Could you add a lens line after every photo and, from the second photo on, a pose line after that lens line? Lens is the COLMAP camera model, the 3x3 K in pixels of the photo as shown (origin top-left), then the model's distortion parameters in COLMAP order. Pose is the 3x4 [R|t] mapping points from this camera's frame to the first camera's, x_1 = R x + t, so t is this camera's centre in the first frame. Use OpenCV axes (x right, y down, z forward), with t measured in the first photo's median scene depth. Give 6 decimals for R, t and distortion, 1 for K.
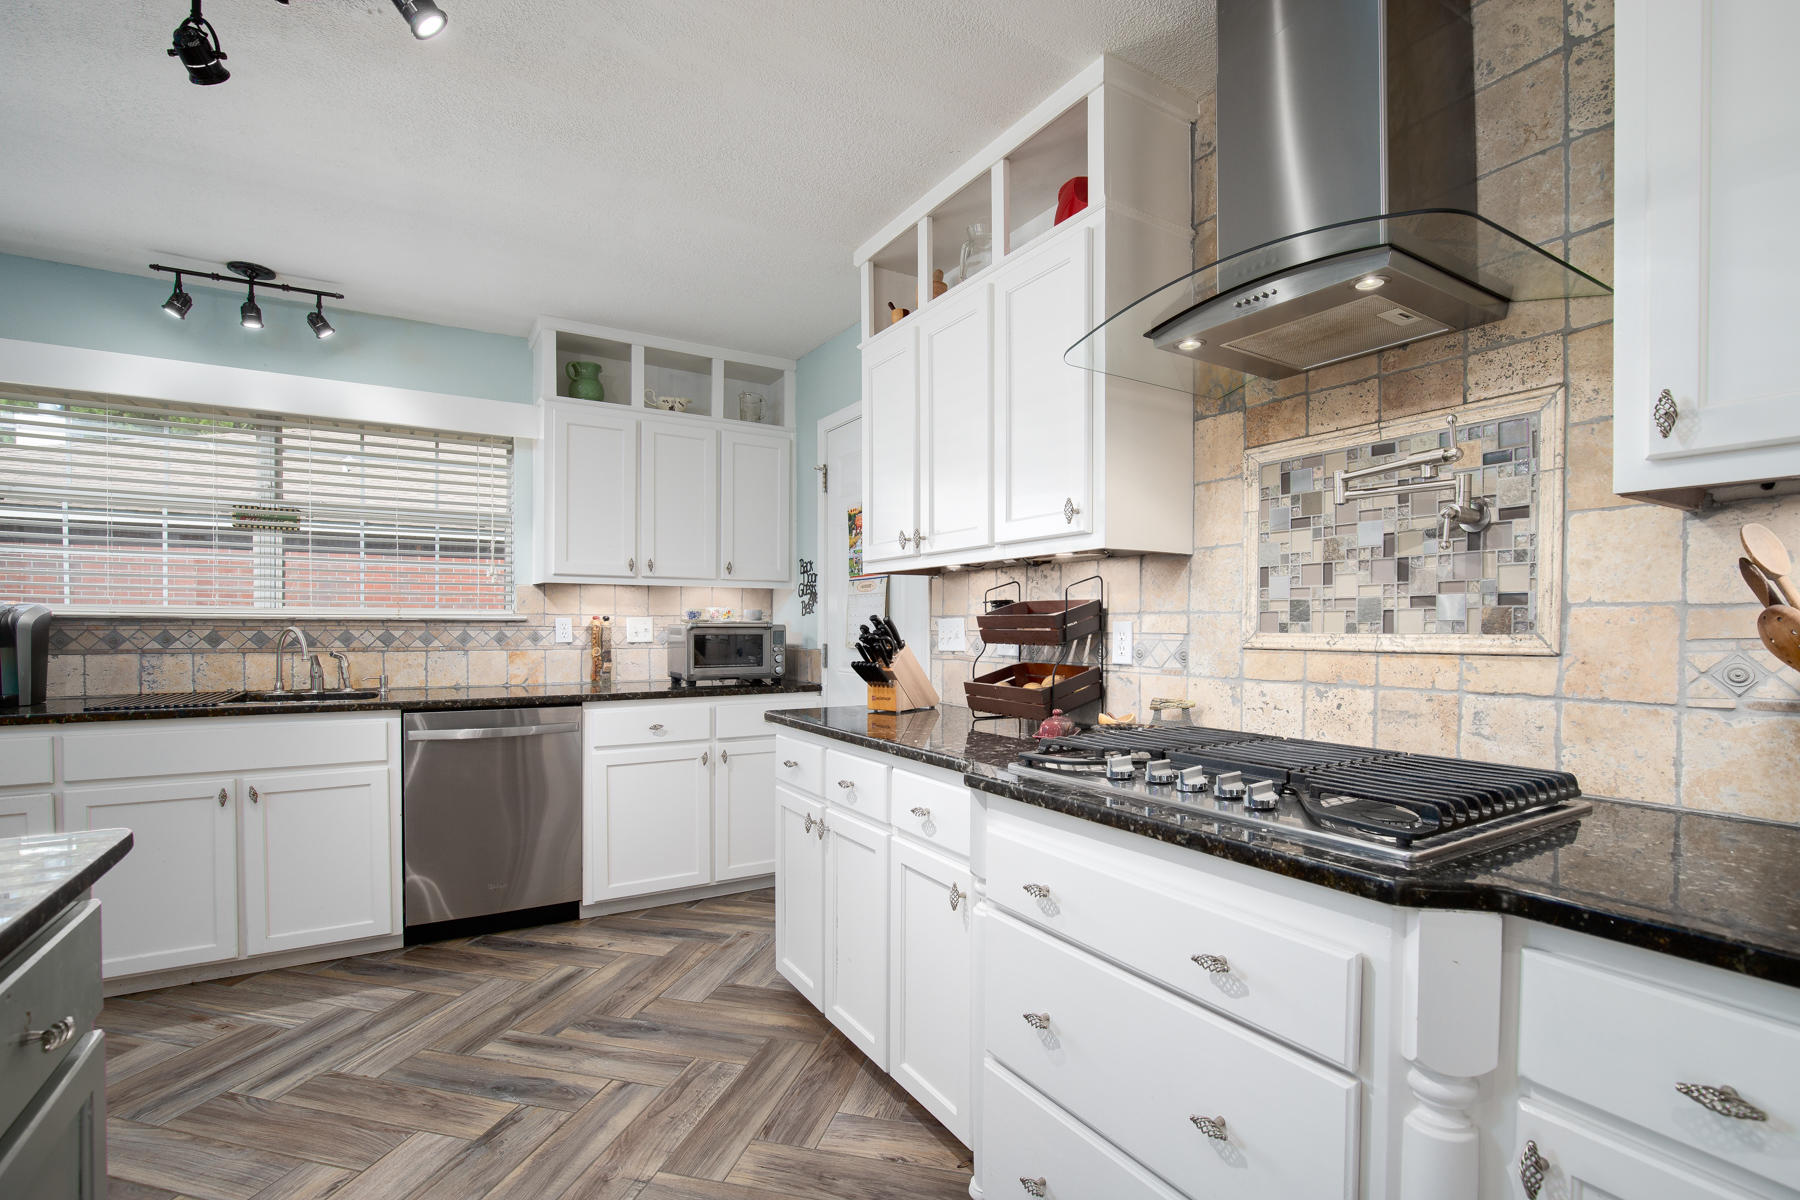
lens RADIAL K [[844.3, 0, 899.7], [0, 844.3, 635.5], [0, 0, 1]] dist [-0.026678, 0.004717]
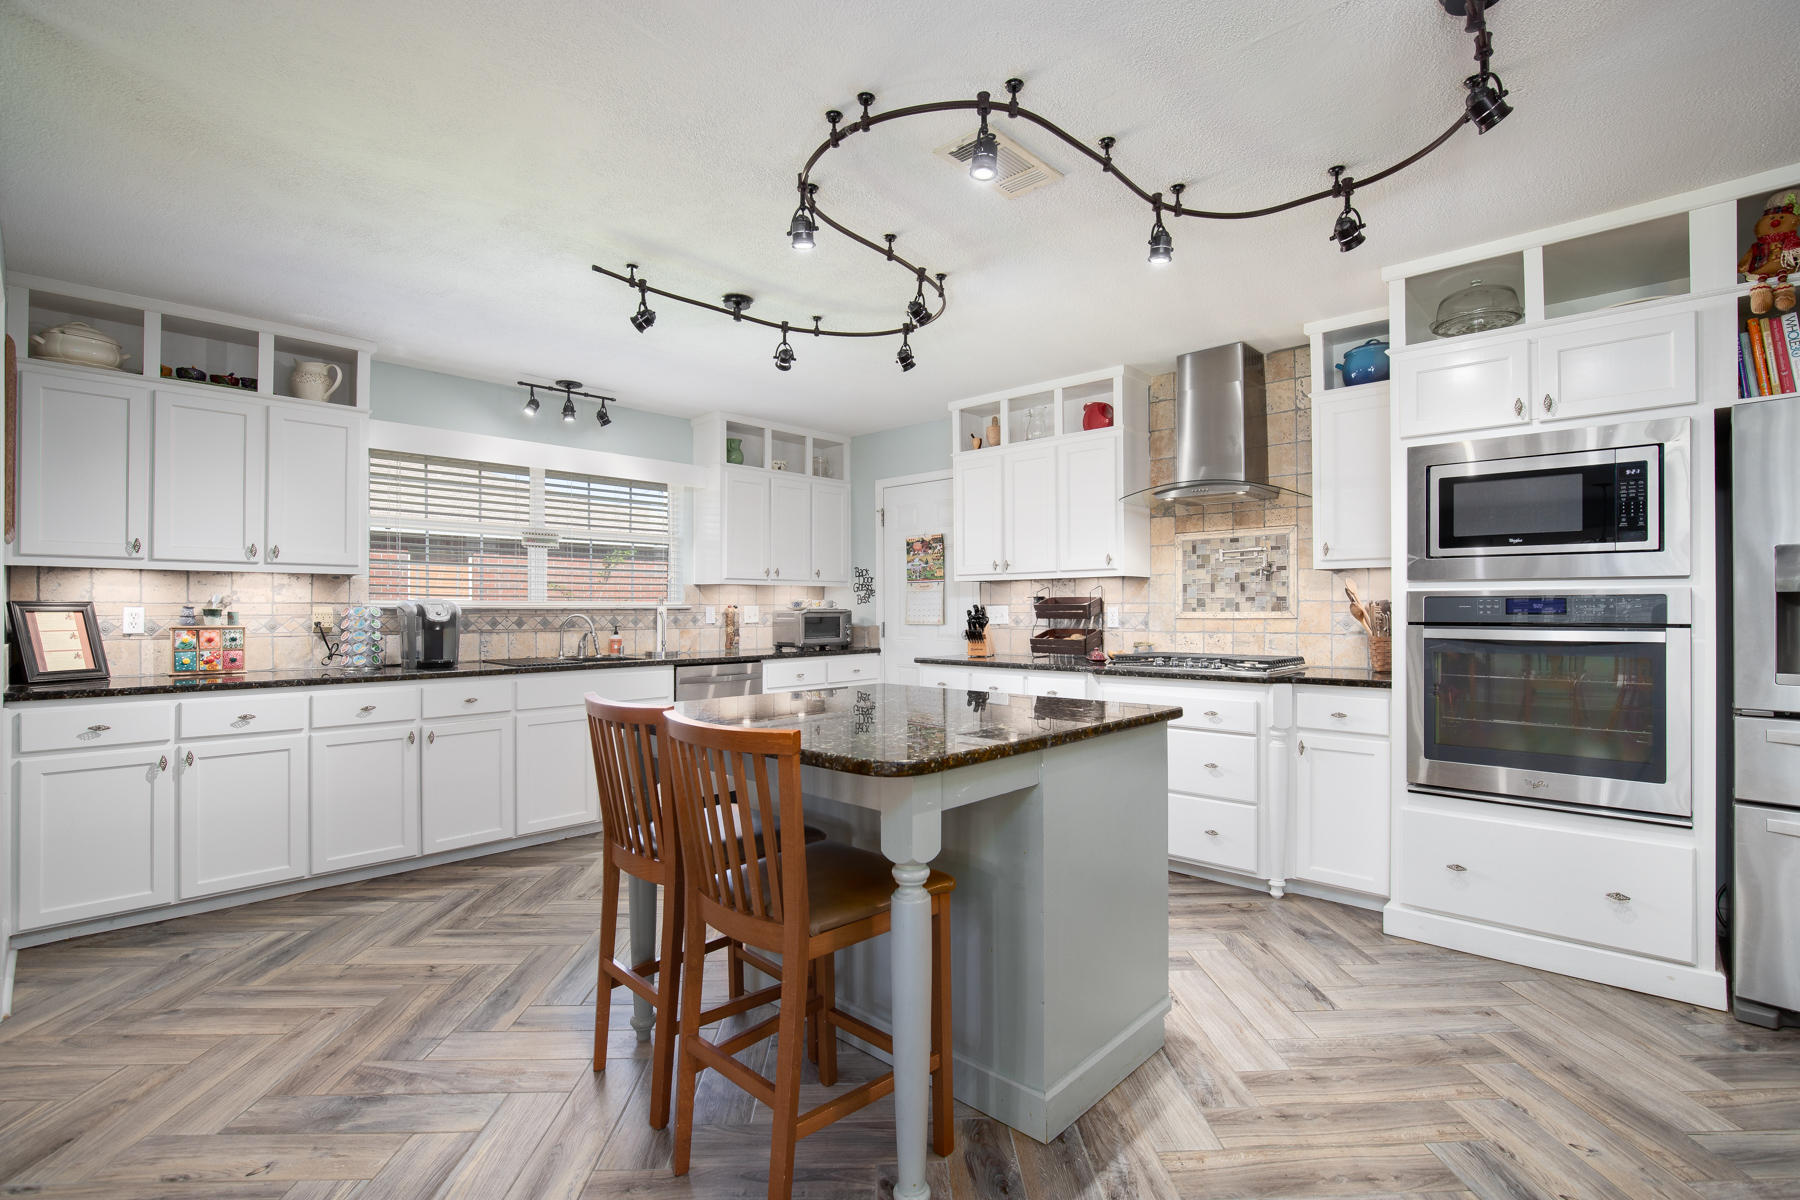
lens RADIAL K [[844.3, 0, 895.9], [0, 844.3, 605.6], [0, 0, 1]] dist [-0.026678, 0.004717]
pose [[0.964045, -0.006228, 0.265667, -0.782677], [0.010693, 0.999825, -0.015366, 0.005469], [-0.265525, 0.017655, 0.963942, -0.853115]]
